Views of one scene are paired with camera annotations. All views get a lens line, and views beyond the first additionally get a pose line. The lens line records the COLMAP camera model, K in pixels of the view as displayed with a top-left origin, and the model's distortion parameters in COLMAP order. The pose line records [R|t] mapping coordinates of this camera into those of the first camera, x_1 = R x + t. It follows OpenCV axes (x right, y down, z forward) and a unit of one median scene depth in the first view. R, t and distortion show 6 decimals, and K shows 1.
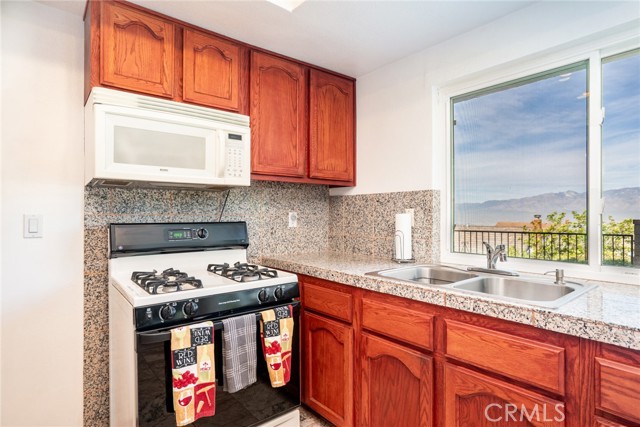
lens RADIAL K [[343.0, 0, 320.7], [0, 343.0, 215.0], [0, 0, 1]] dist [-0.029049, 0.001117]
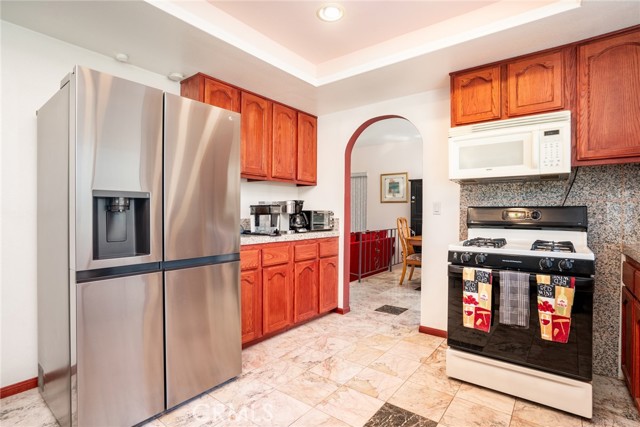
lens RADIAL K [[317.7, 0, 320.8], [0, 317.7, 212.6], [0, 0, 1]] dist [0.000783, 0.000075]
pose [[0.215512, 0.002787, -0.976497, 0.750713], [-0.007344, 0.999972, 0.001233, 0.059872], [0.976474, 0.006905, 0.215526, -0.015394]]
